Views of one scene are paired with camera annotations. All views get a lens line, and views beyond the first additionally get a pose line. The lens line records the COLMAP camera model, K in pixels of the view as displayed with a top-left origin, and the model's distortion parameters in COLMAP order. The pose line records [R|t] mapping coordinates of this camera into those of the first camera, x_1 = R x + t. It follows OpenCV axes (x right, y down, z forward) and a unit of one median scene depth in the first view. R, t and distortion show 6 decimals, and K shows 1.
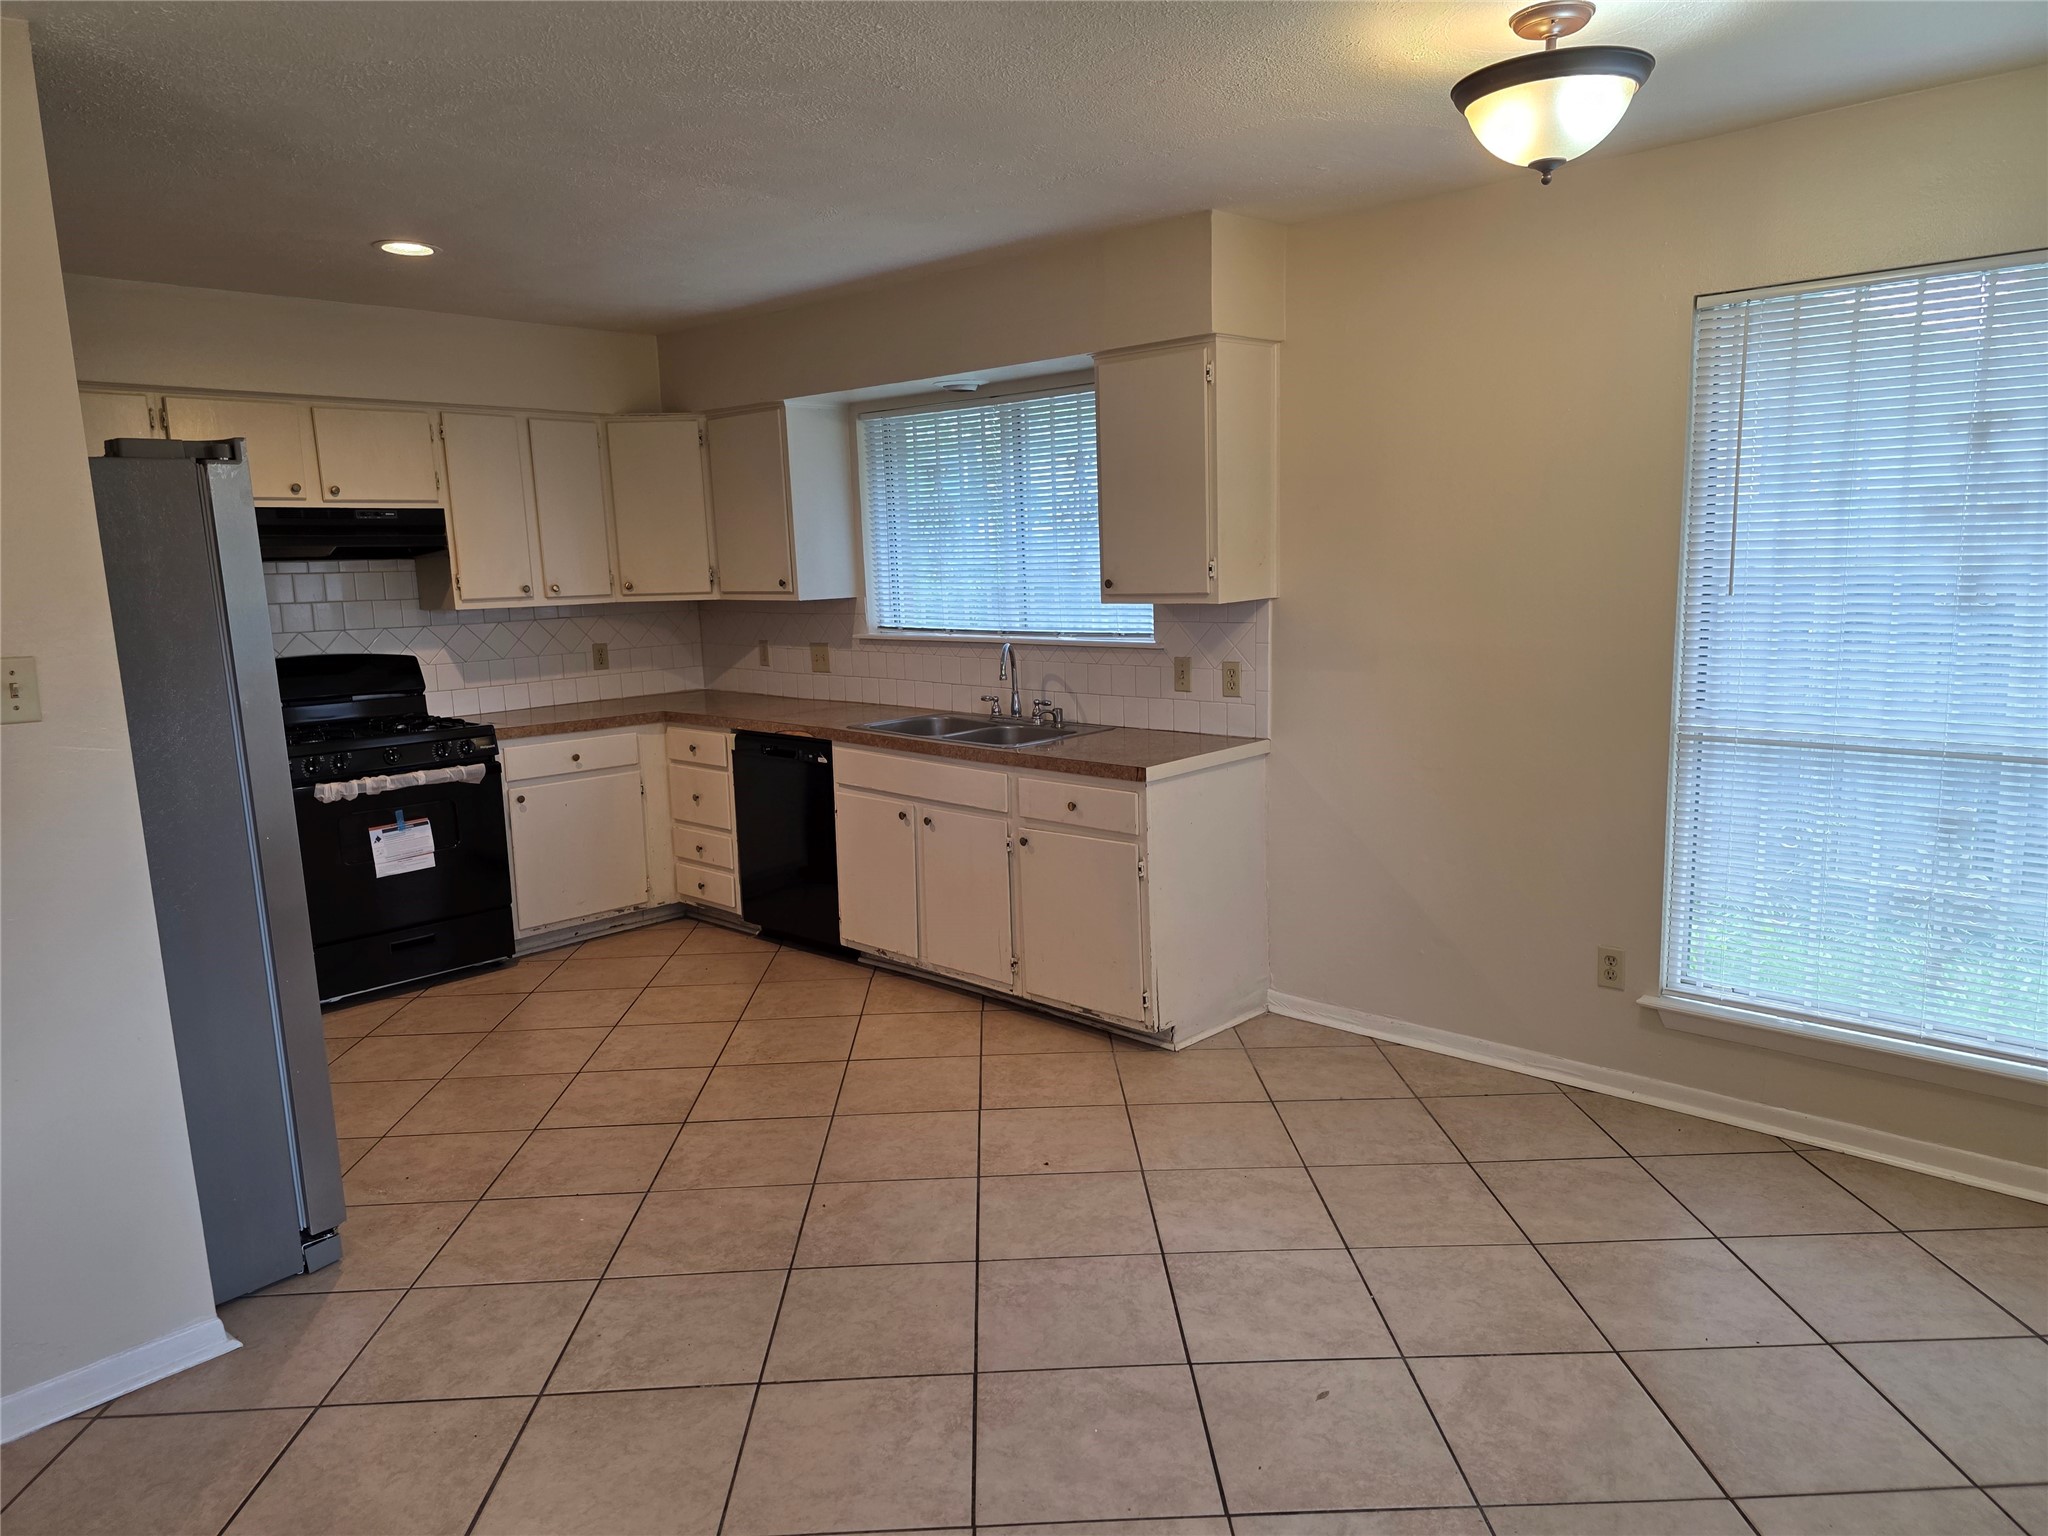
lens RADIAL K [[1358.6, 0, 1030.2], [0, 1358.6, 807.8], [0, 0, 1]] dist [0.064885, -0.057709]
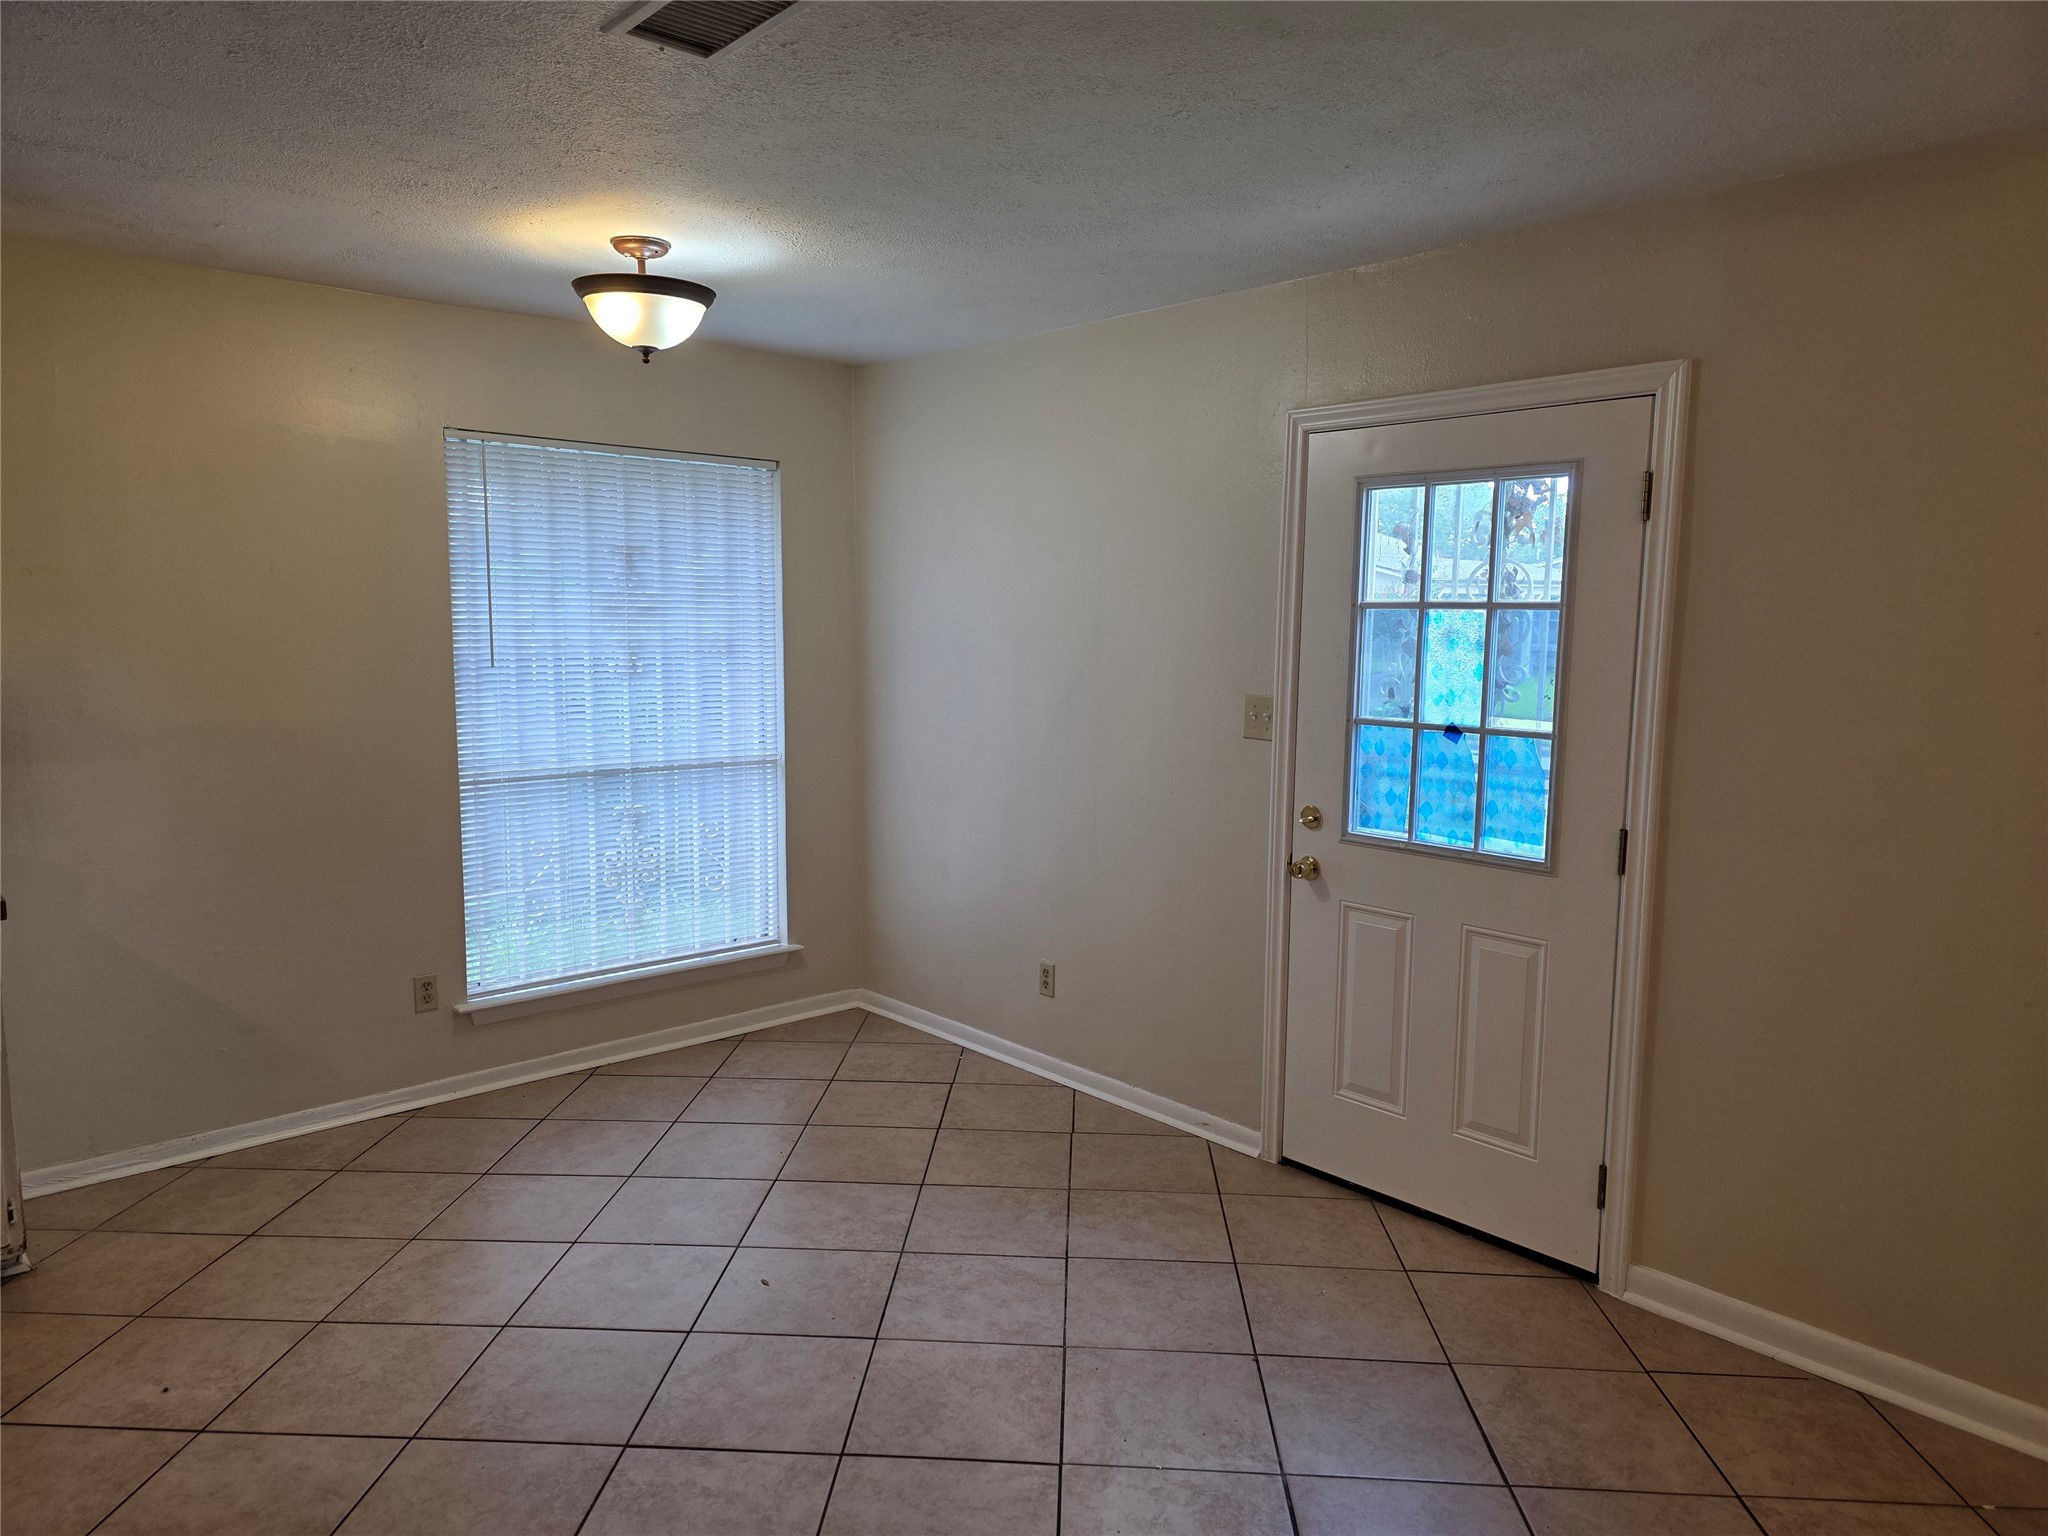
lens RADIAL K [[1358.6, 0, 1030.2], [0, 1358.6, 807.8], [0, 0, 1]] dist [0.064885, -0.057709]
pose [[0.079936, -0.113372, 0.990332, -0.506868], [0.176406, 0.979438, 0.097886, -0.044444], [-0.981066, 0.166876, 0.098292, 0.290189]]
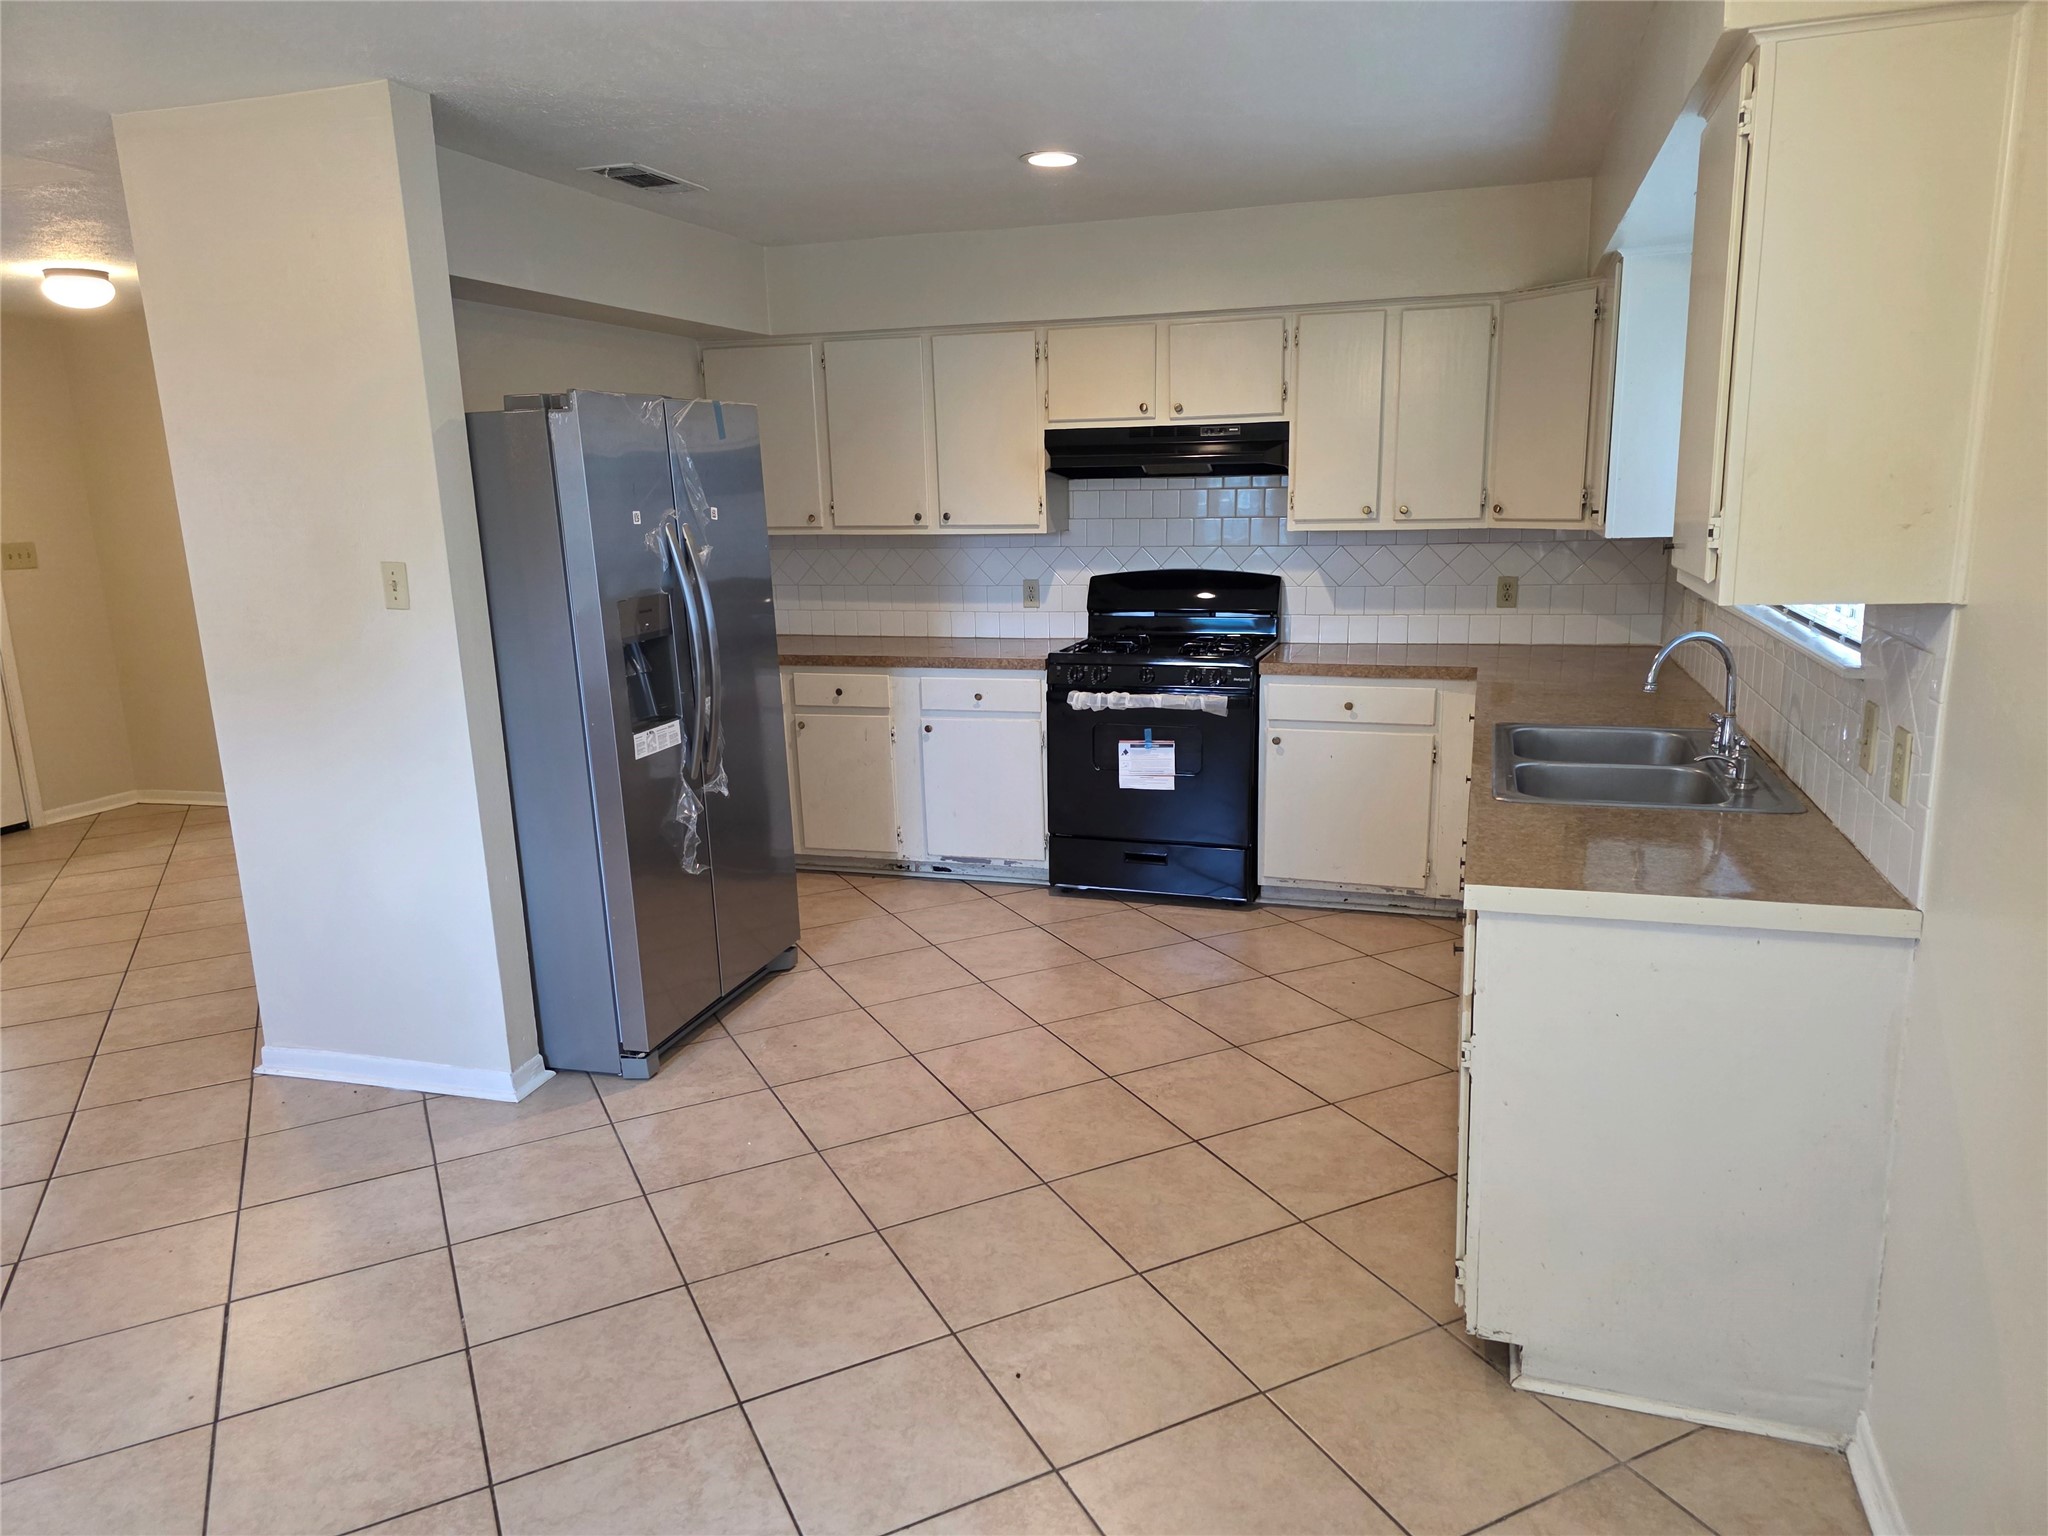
lens RADIAL K [[1358.6, 0, 1030.2], [0, 1358.6, 807.8], [0, 0, 1]] dist [0.064885, -0.057709]
pose [[0.422785, 0.230524, -0.876420, 0.405153], [-0.158317, 0.971021, 0.179035, -0.108697], [0.892294, 0.063058, 0.447029, 0.476745]]
